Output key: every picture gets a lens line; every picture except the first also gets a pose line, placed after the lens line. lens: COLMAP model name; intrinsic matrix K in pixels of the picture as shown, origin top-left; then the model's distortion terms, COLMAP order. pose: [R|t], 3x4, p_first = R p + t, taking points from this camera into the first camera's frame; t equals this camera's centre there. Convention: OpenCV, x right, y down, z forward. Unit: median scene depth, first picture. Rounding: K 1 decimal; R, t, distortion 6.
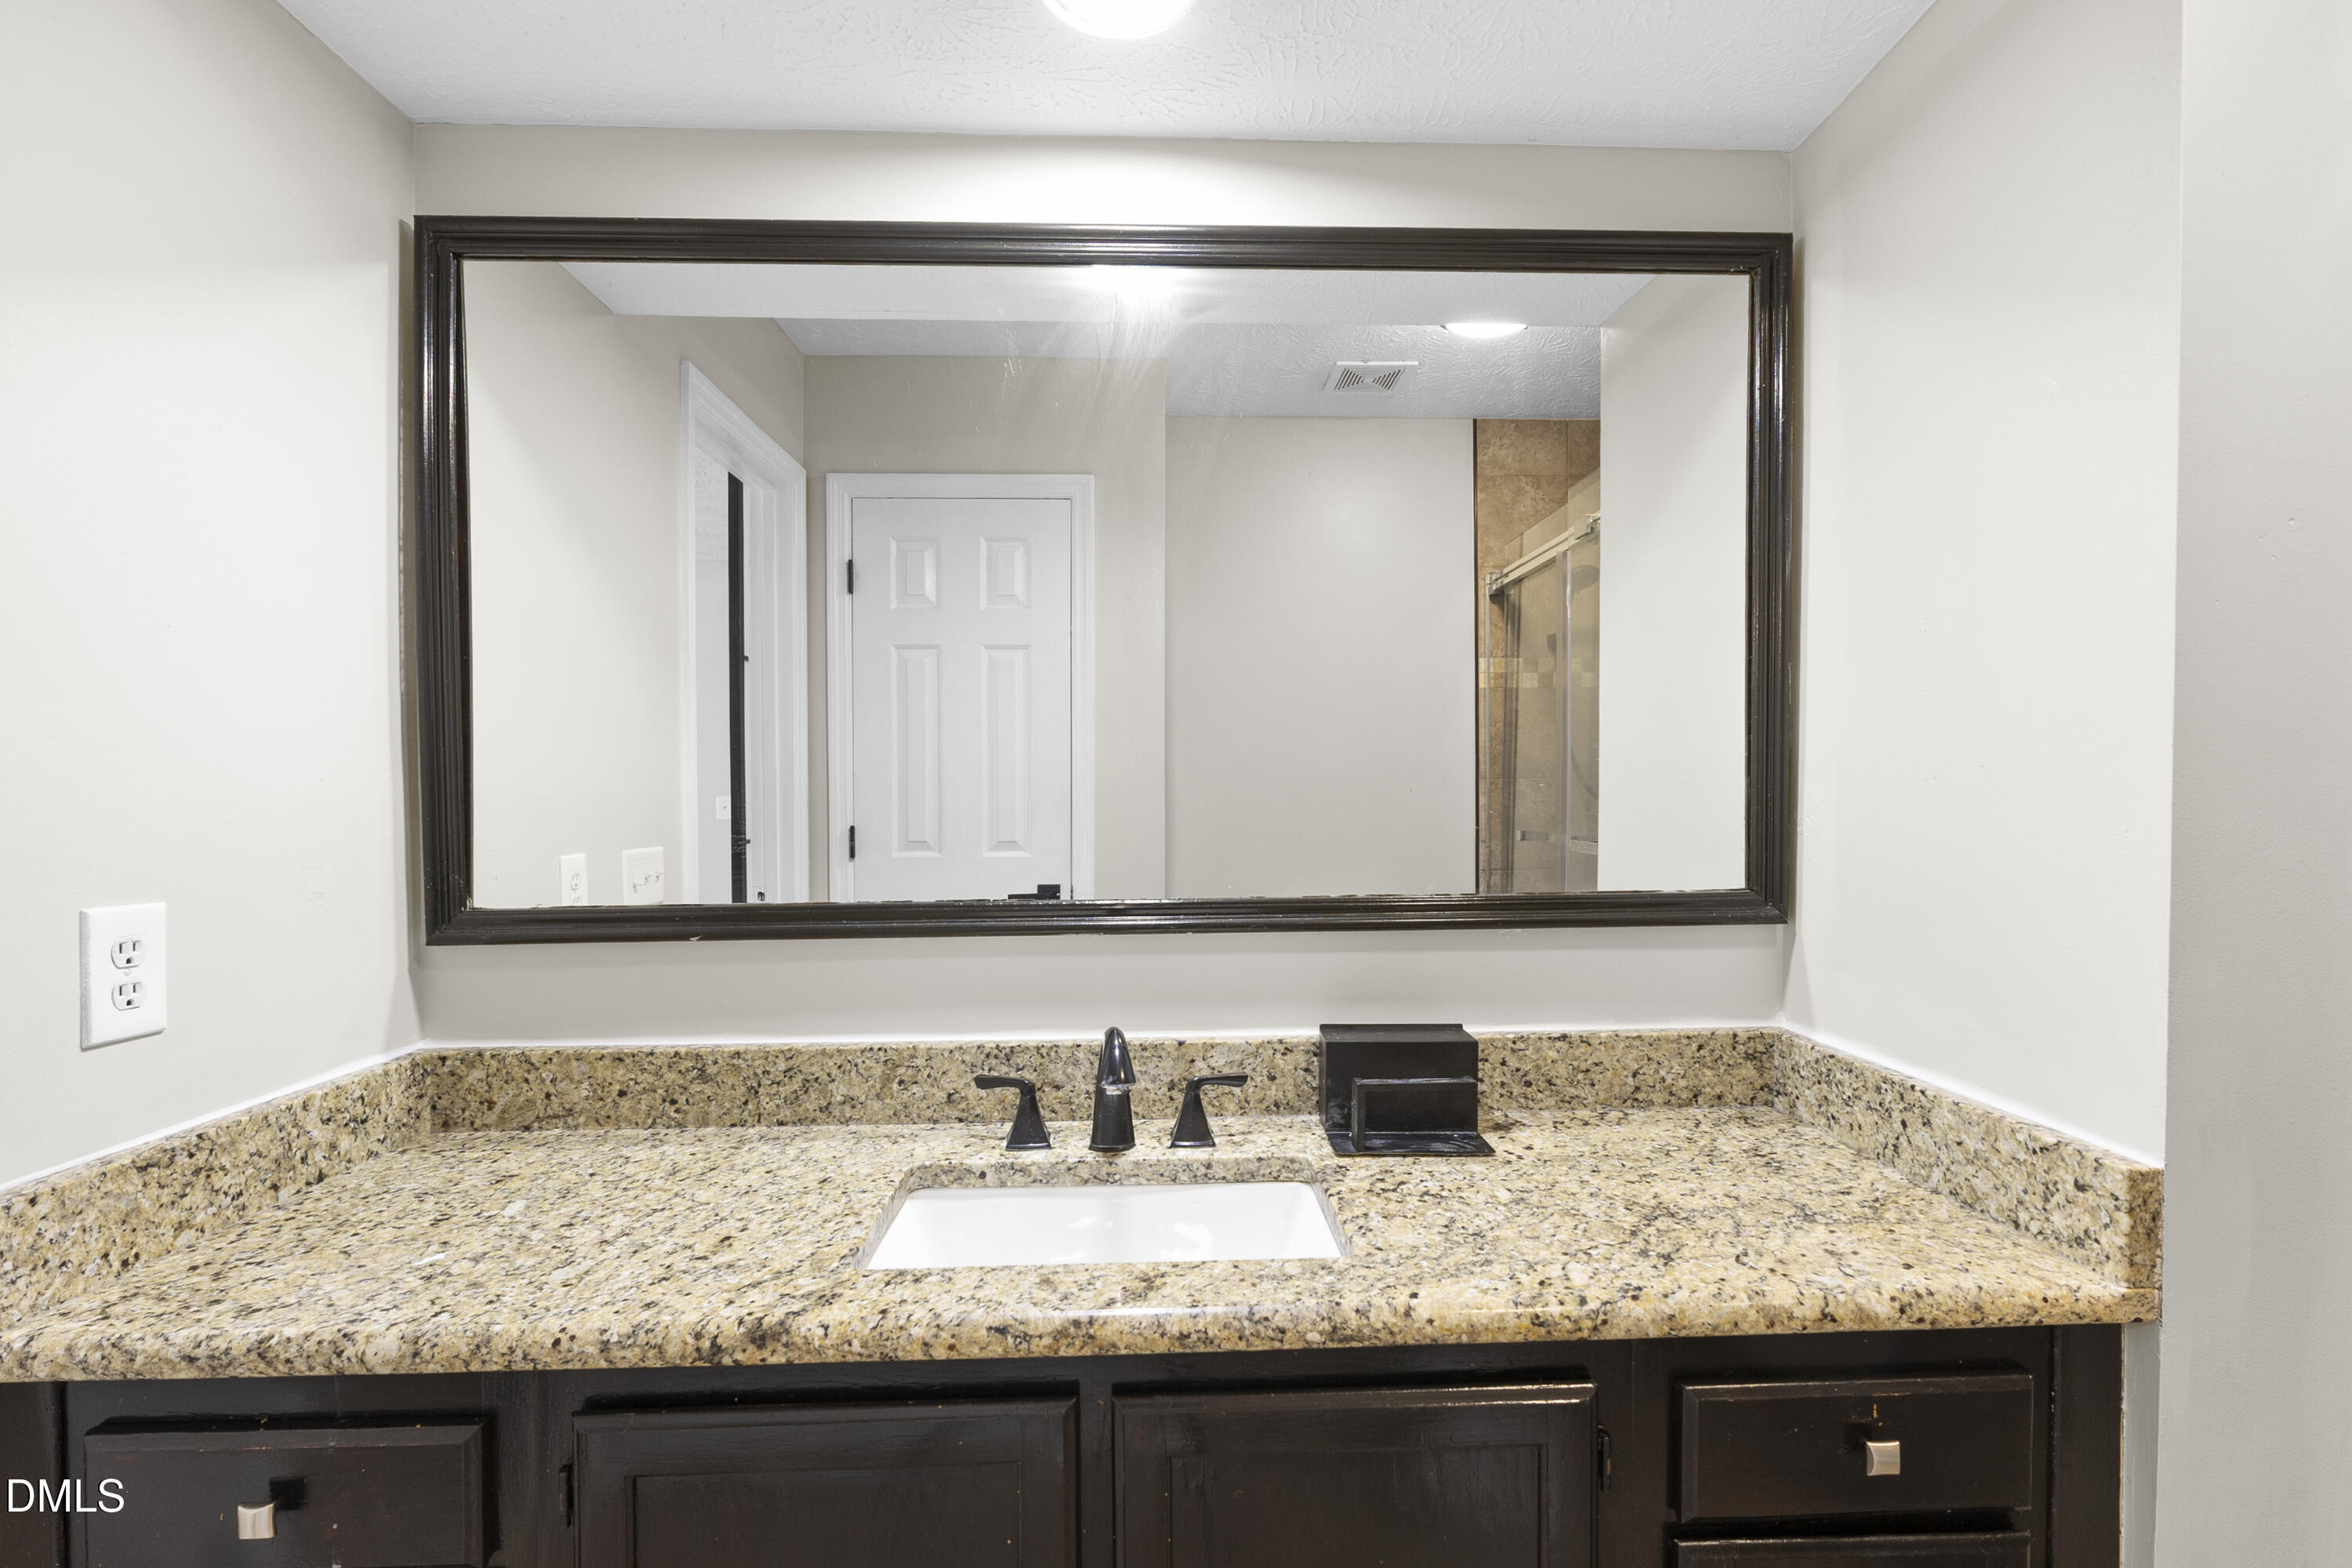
lens RADIAL K [[1049.8, 0, 1160.8], [0, 1049.8, 800.7], [0, 0, 1]] dist [-0.002085, 0.000505]
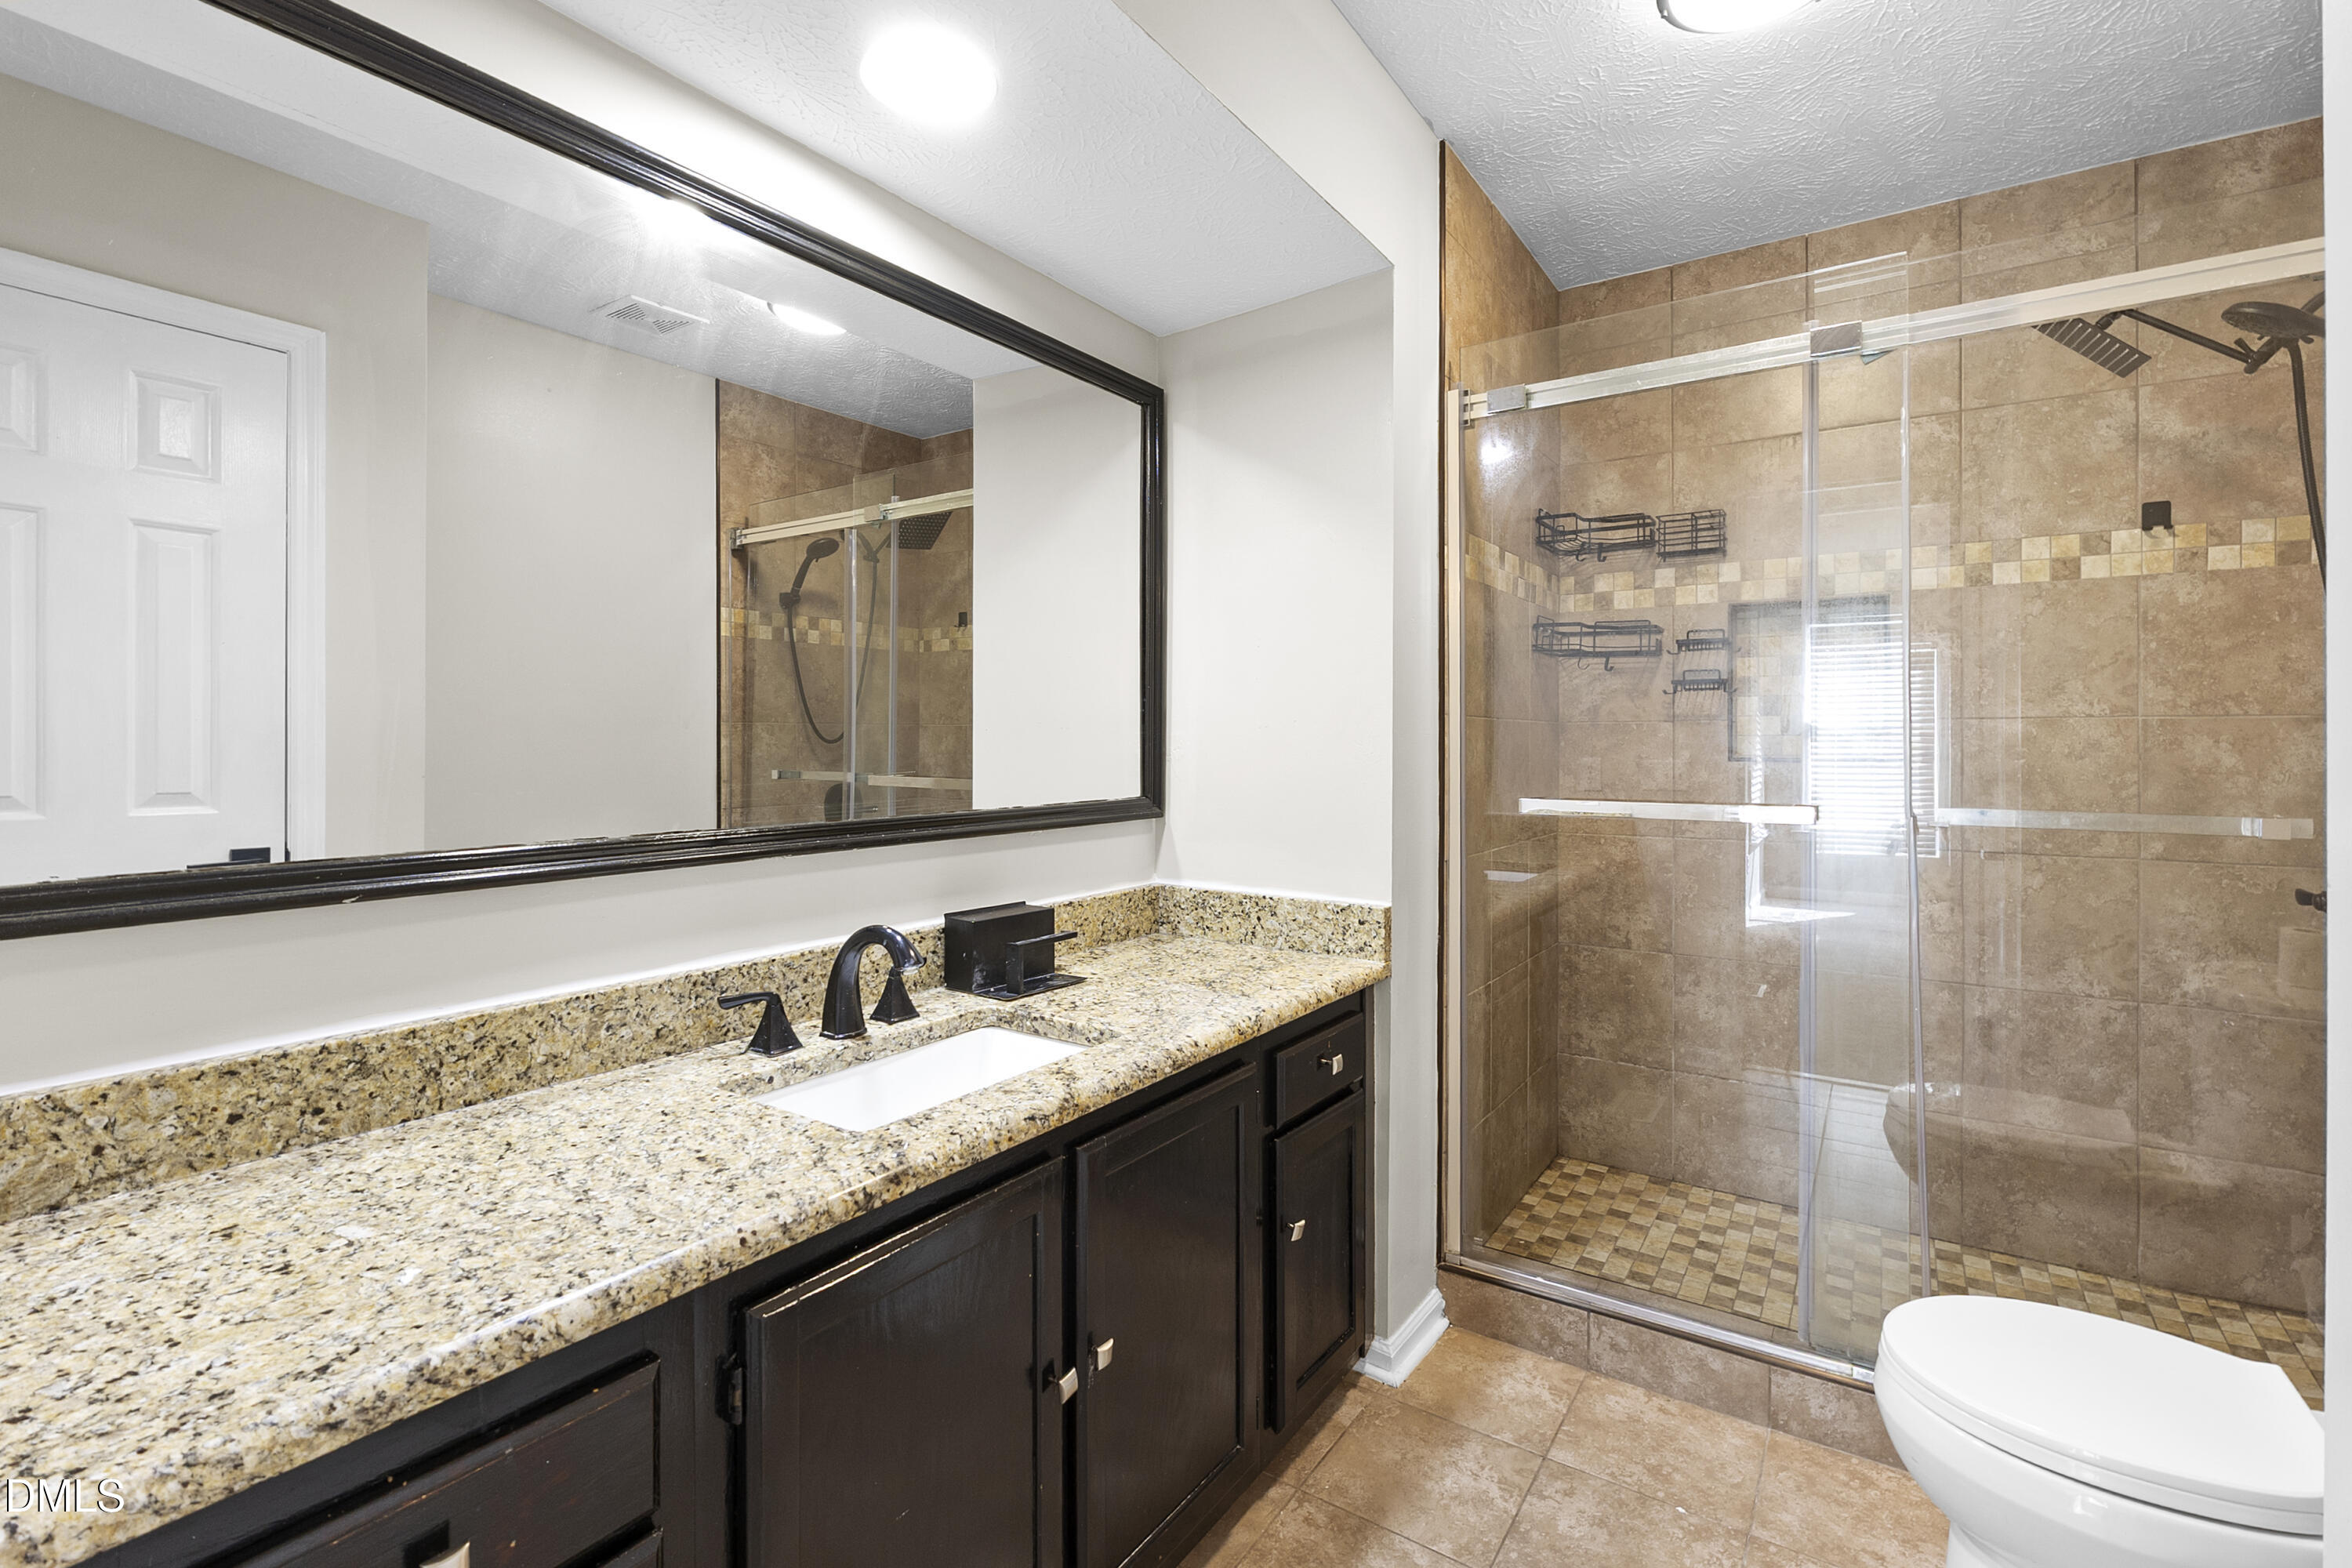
lens RADIAL K [[1064.8, 0, 1171.8], [0, 1064.8, 715.8], [0, 0, 1]] dist [0.000614, 0.000500]
pose [[0.604112, 0.027011, 0.796441, -0.731389], [-0.002830, 0.999492, -0.031751, 0.014755], [-0.796894, 0.016927, 0.603882, 0.003713]]
